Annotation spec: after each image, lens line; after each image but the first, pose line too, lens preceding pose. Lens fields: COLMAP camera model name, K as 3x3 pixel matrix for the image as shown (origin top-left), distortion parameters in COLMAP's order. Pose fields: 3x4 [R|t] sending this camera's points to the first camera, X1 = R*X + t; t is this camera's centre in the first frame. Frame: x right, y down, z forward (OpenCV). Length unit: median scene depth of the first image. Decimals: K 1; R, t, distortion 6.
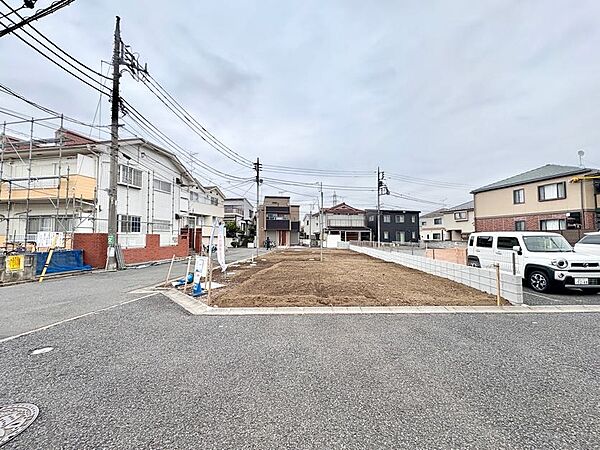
lens RADIAL K [[237.3, 0, 300.0], [0, 237.3, 225.0], [0, 0, 1]] dist [-0.000135, -0.000045]
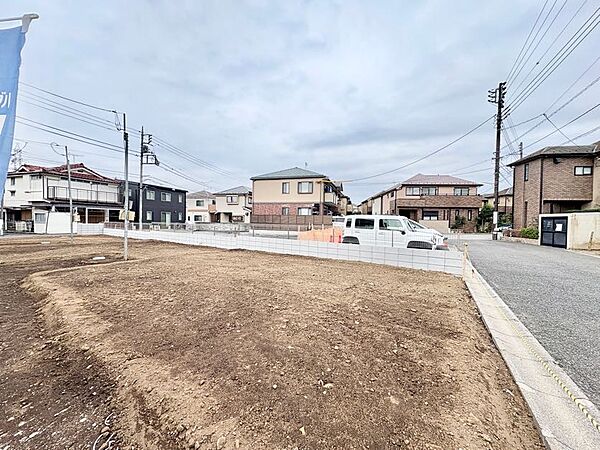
lens RADIAL K [[237.3, 0, 300.0], [0, 237.3, 225.0], [0, 0, 1]] dist [-0.000135, -0.000045]
pose [[0.511083, -0.005701, 0.859512, -0.076239], [-0.059526, 0.997342, 0.042010, 0.011705], [-0.857468, -0.072634, 0.509386, 0.163455]]
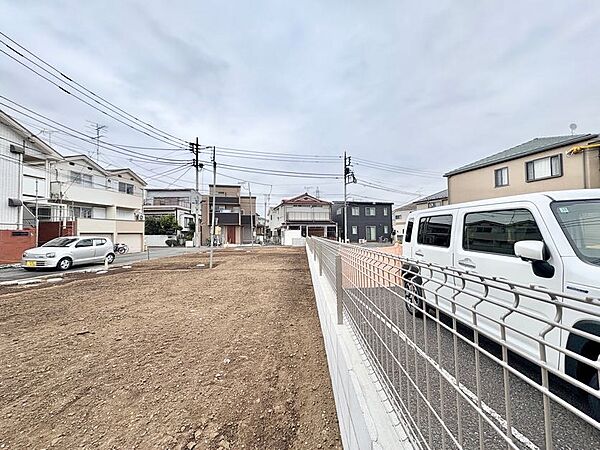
lens RADIAL K [[237.3, 0, 300.0], [0, 237.3, 225.0], [0, 0, 1]] dist [-0.000135, -0.000045]
pose [[0.998586, -0.009415, 0.052317, 0.128844], [0.008779, 0.999885, 0.012360, 0.012963], [-0.052427, -0.011883, 0.998554, 0.149773]]
